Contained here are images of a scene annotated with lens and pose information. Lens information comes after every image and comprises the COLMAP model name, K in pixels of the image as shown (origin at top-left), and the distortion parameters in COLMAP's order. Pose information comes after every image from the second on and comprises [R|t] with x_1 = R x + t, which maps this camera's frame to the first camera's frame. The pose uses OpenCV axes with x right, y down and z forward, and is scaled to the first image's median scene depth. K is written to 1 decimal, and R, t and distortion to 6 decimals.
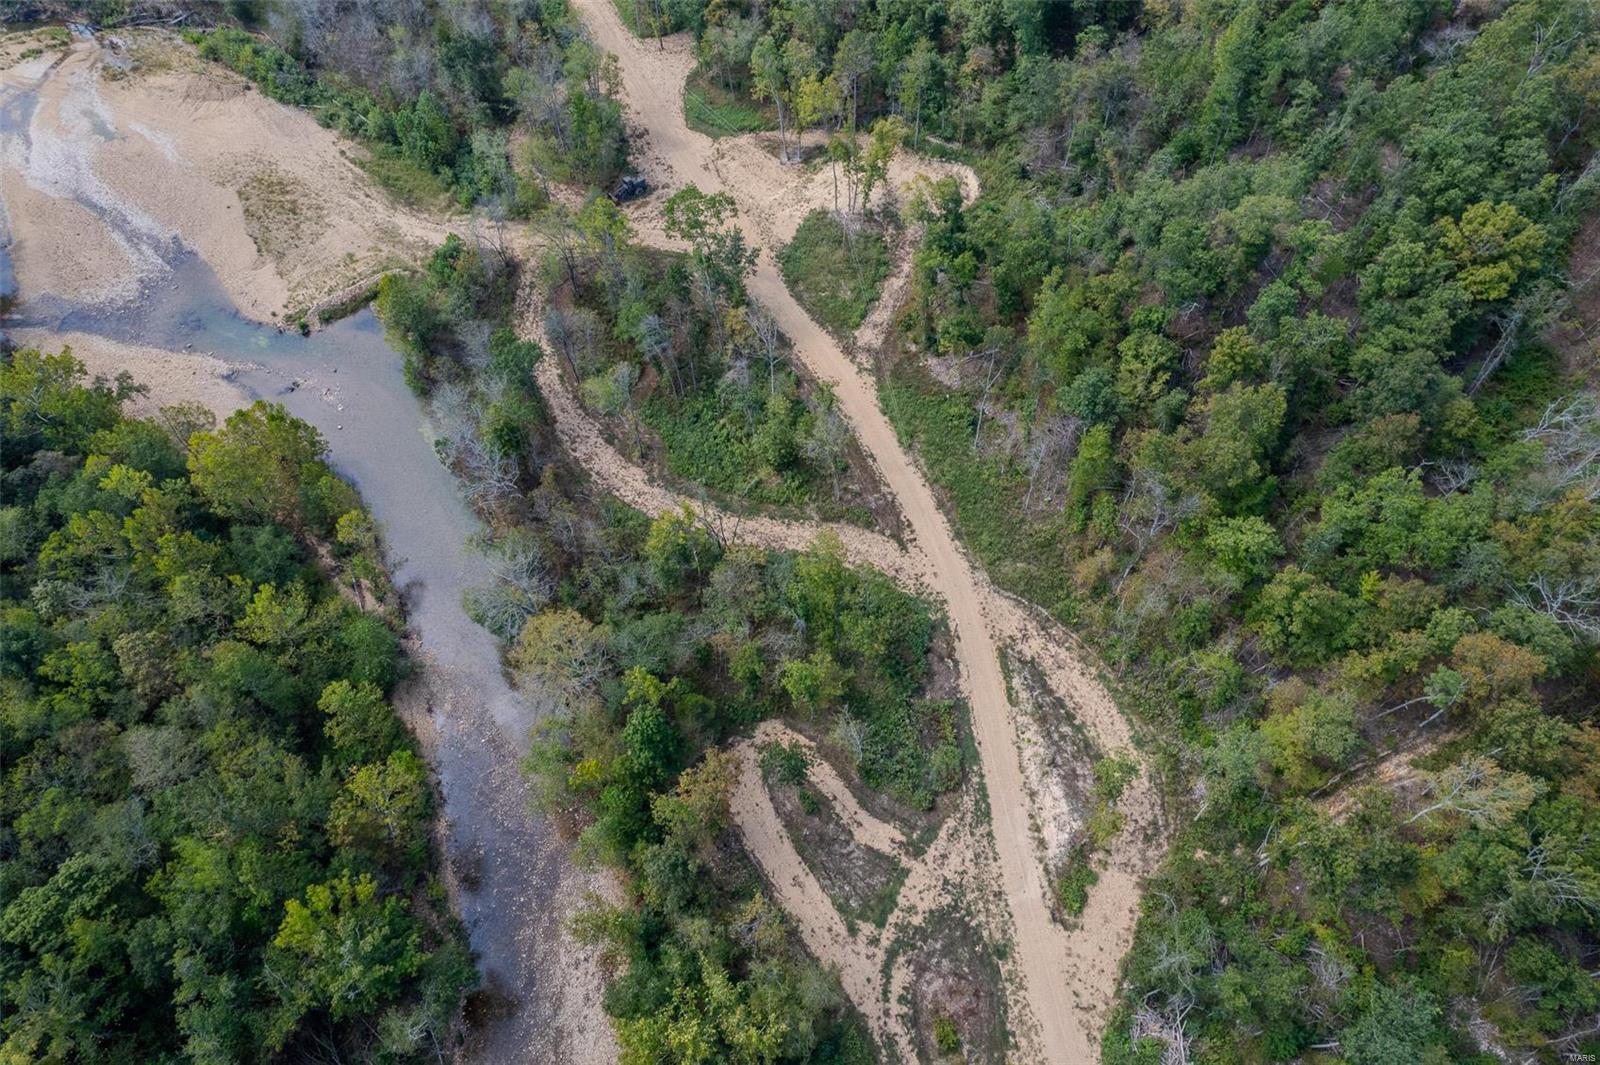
lens RADIAL K [[1021.2, 0, 800.0], [0, 1021.2, 532.5], [0, 0, 1]] dist [-0.078276, 0.072365]
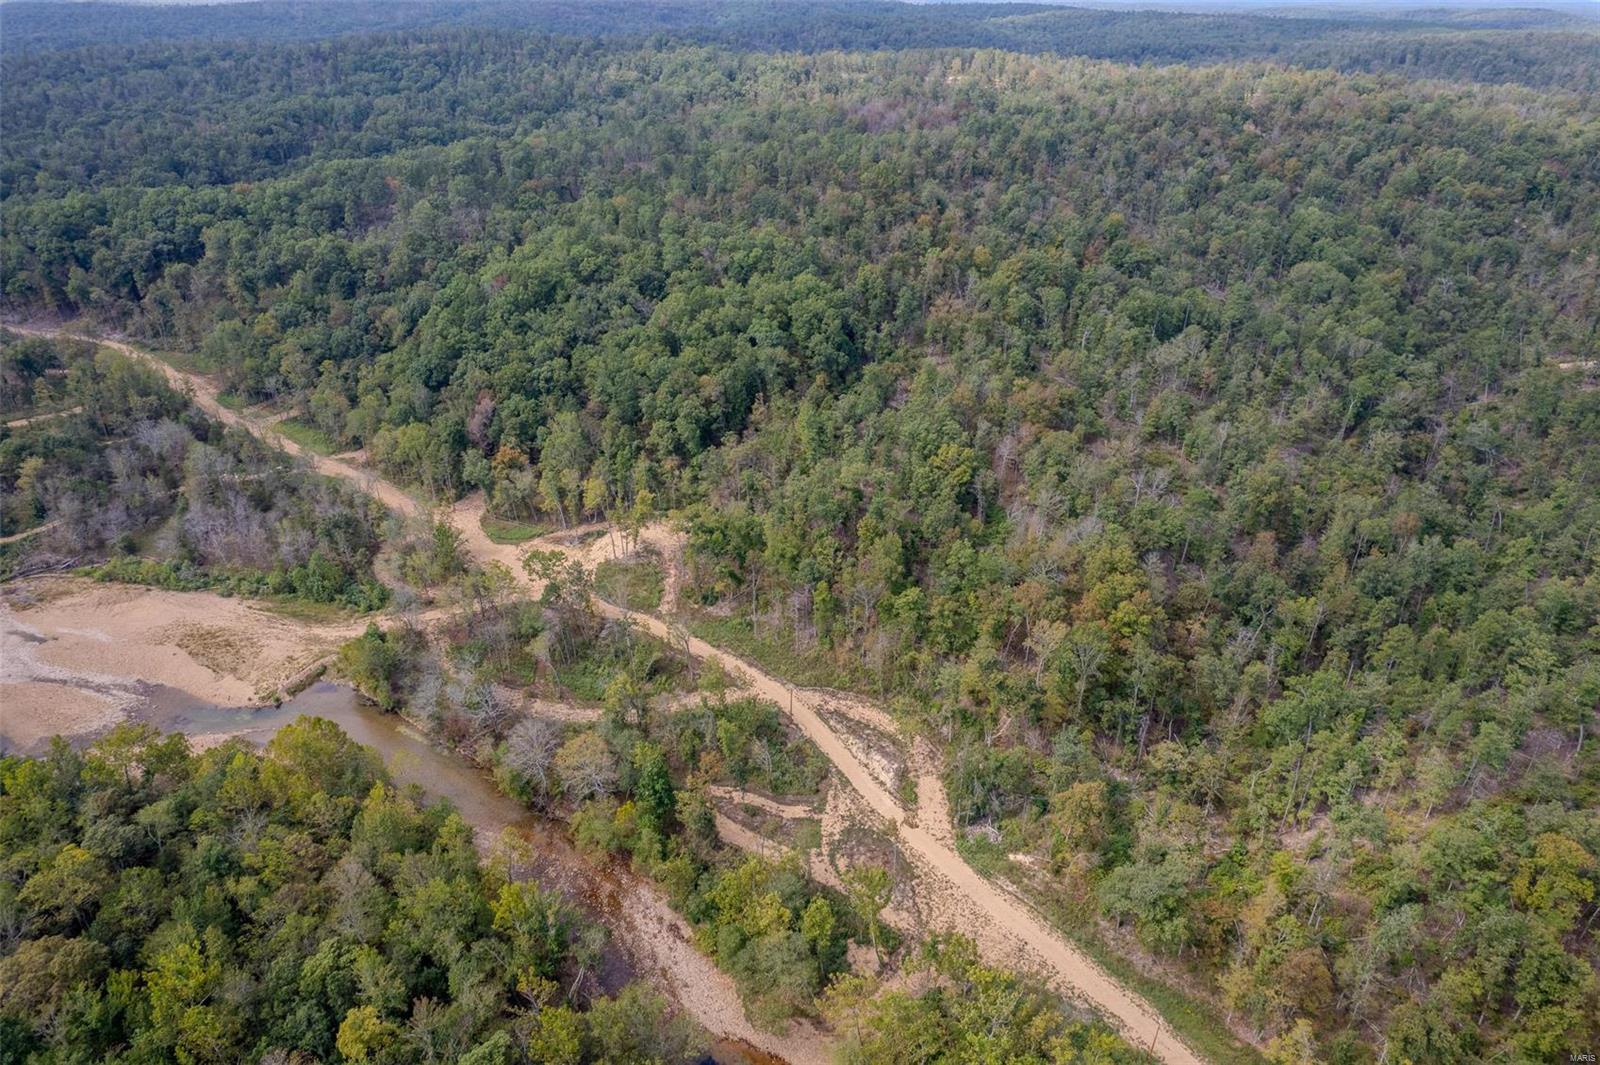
lens RADIAL K [[1021.2, 0, 800.0], [0, 1021.2, 532.5], [0, 0, 1]] dist [-0.078276, 0.072365]
pose [[0.894611, -0.199482, 0.399847, -0.476738], [0.365091, 0.842241, -0.396658, 0.553727], [-0.257641, 0.500836, 0.826308, -0.601418]]
